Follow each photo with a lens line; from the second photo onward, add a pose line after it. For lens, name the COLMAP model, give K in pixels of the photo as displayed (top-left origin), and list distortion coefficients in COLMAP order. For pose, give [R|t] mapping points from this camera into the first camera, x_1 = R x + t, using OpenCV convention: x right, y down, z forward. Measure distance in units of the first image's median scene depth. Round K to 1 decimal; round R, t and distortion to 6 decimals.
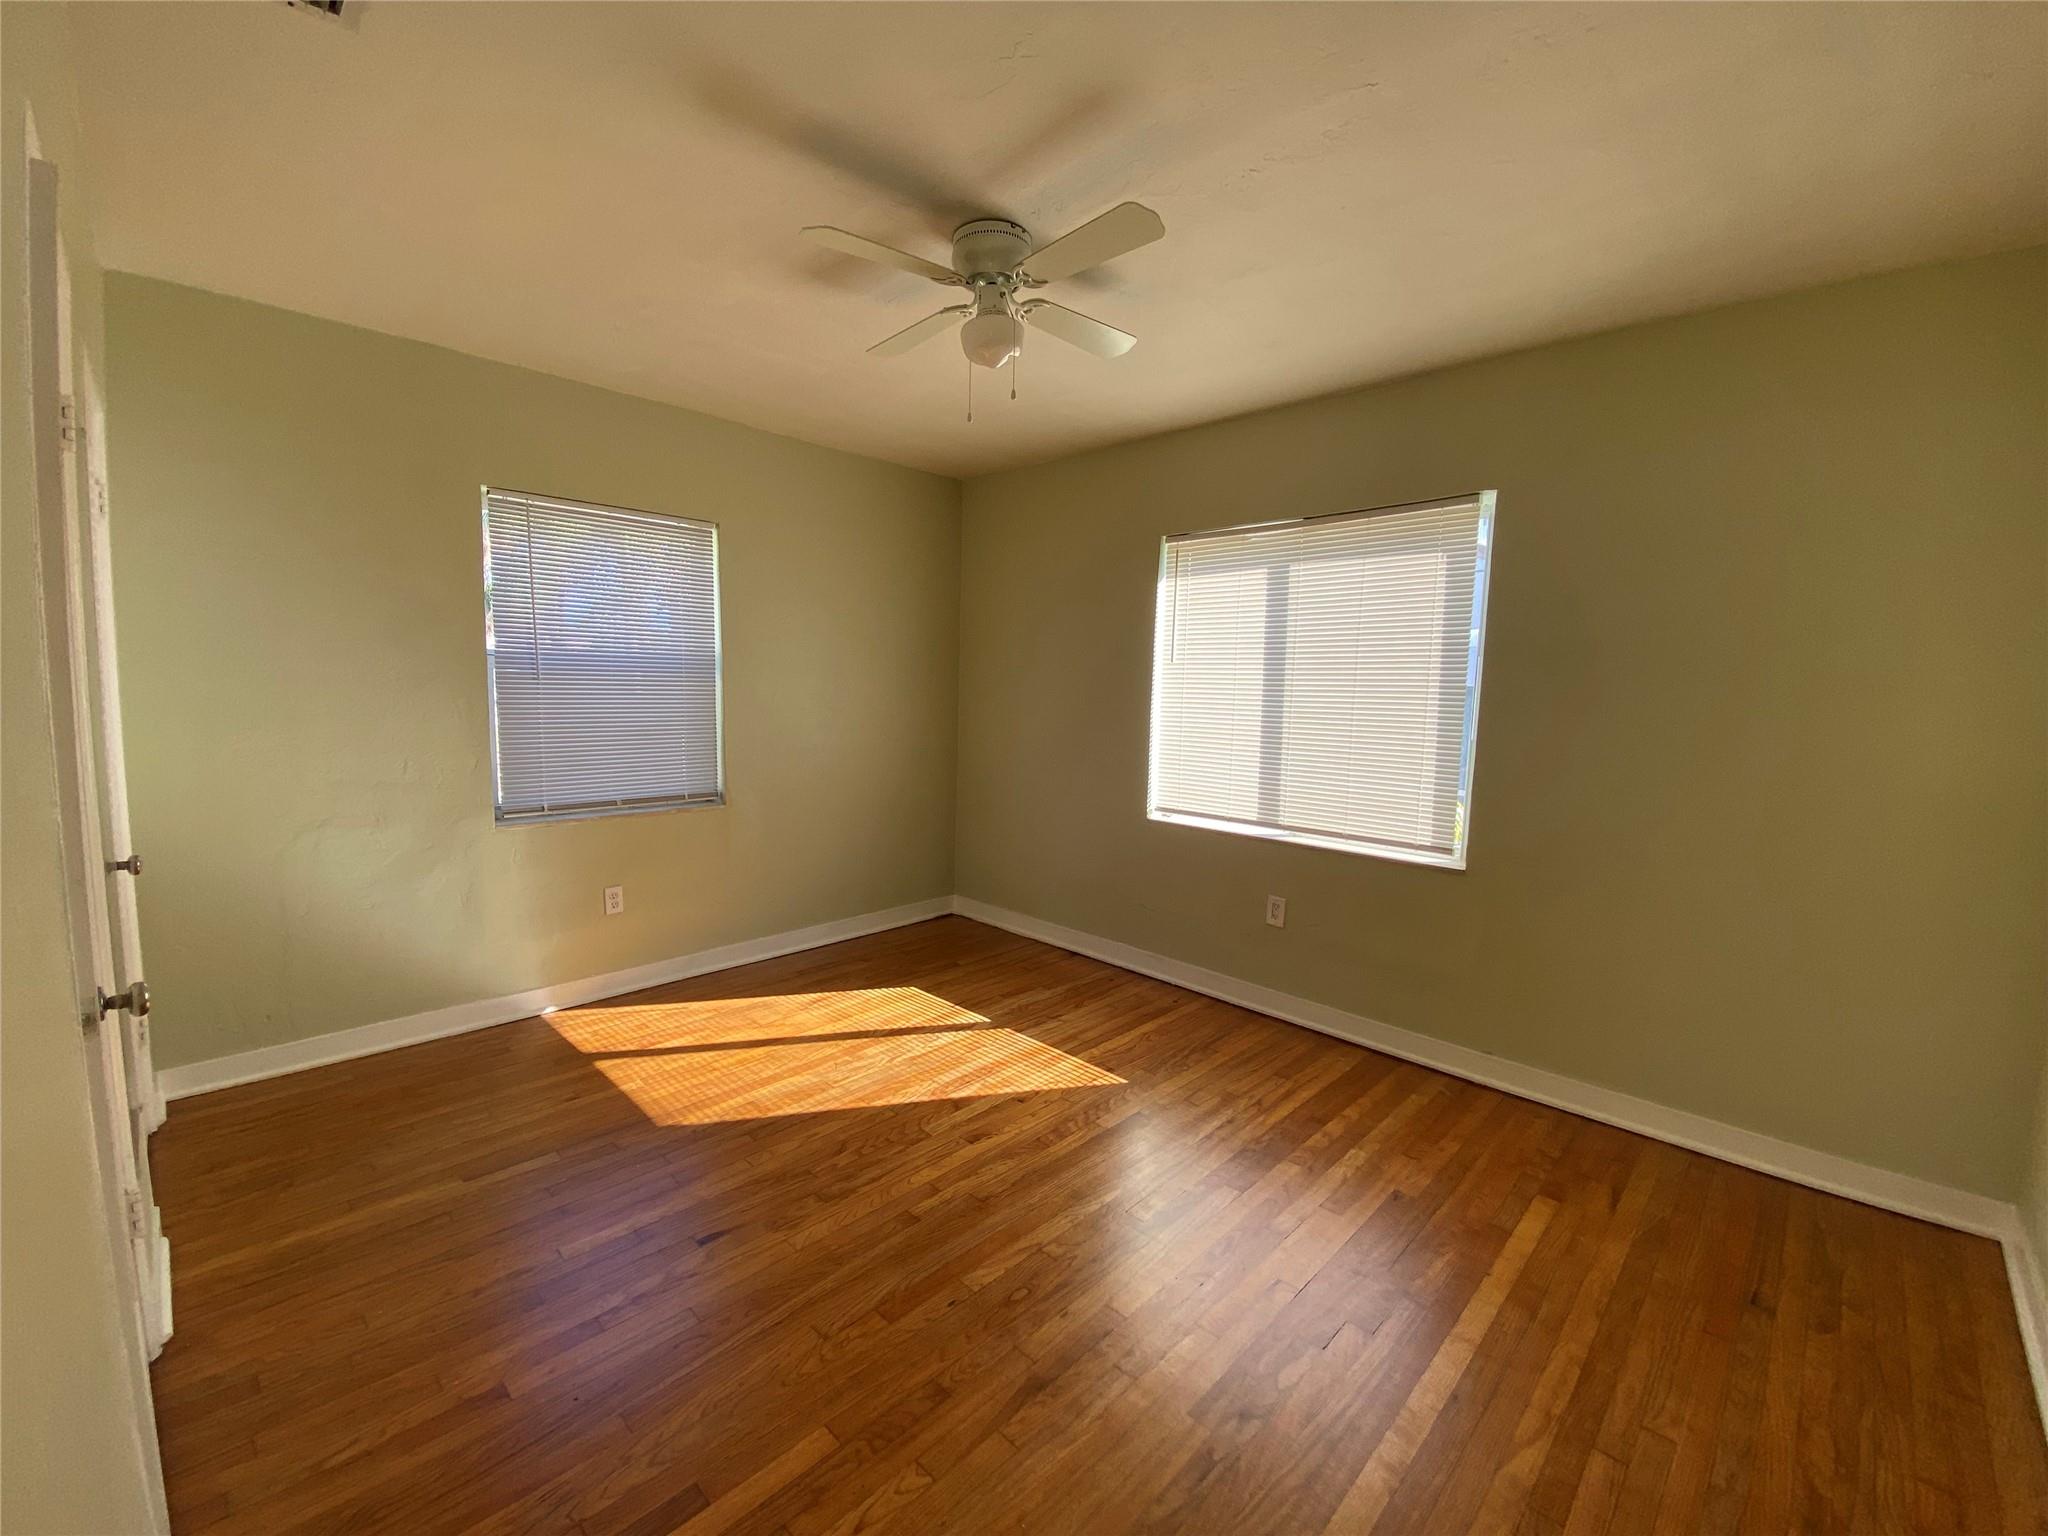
lens RADIAL K [[836.6, 0, 1024.0], [0, 836.6, 768.0], [0, 0, 1]] dist [0.014912, -0.018082]
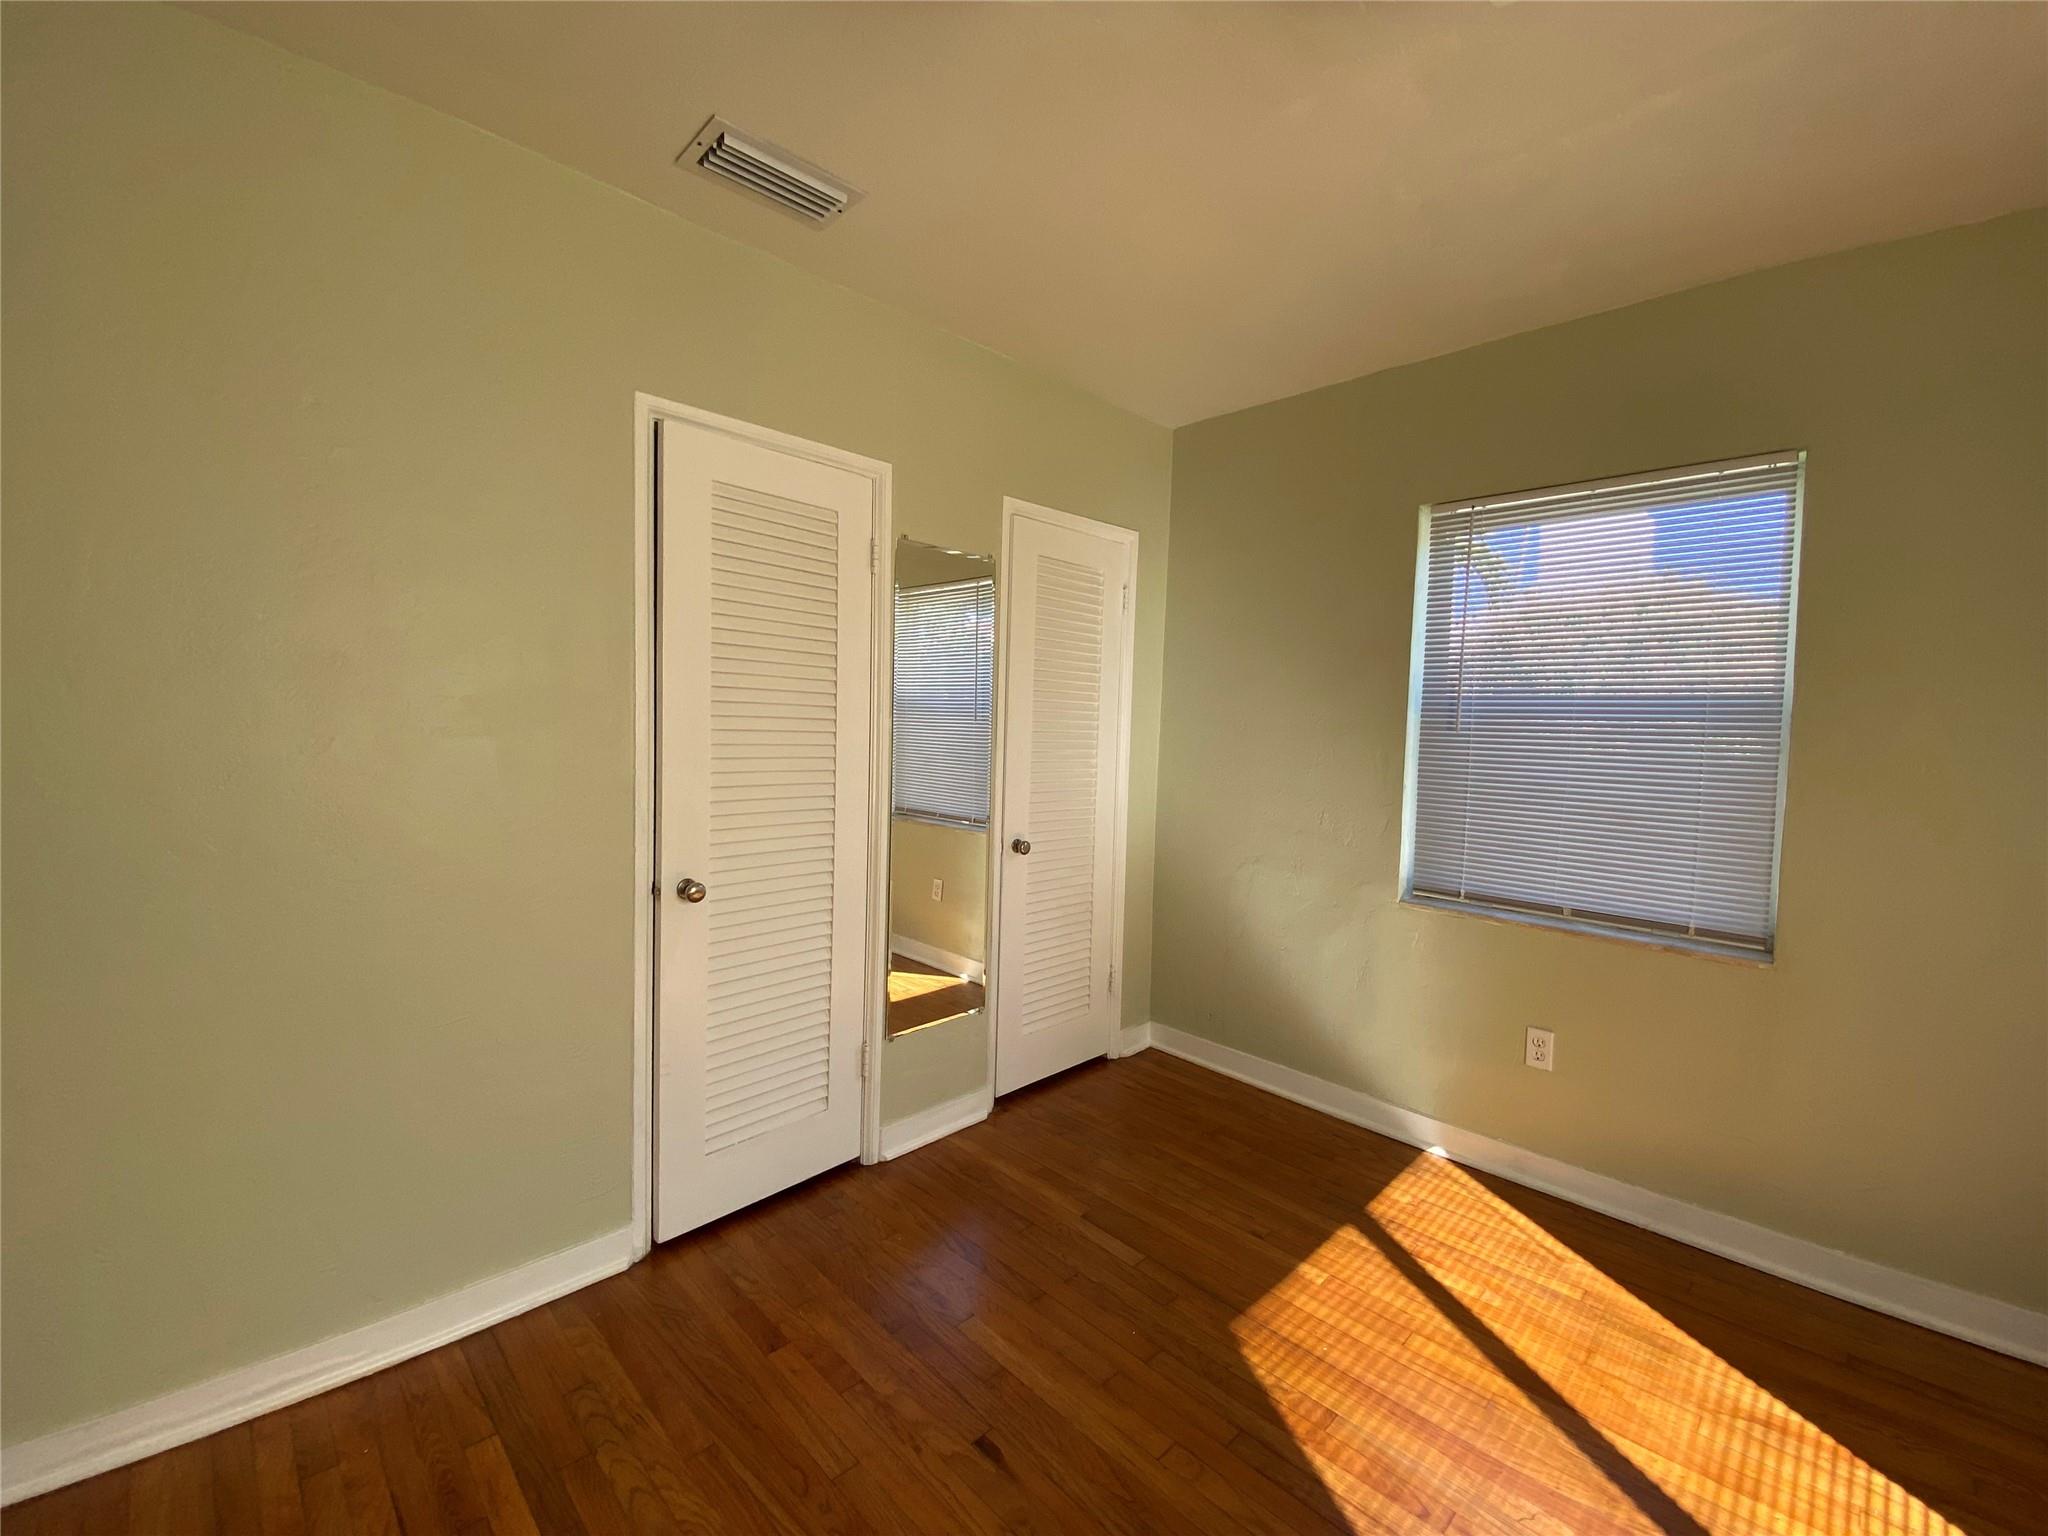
lens RADIAL K [[836.6, 0, 1024.0], [0, 836.6, 768.0], [0, 0, 1]] dist [0.014912, -0.018082]
pose [[-0.020905, 0.030711, -0.999310, 0.231589], [-0.131941, 0.990701, 0.033206, -0.044033], [0.991037, 0.132544, -0.016659, 0.638570]]
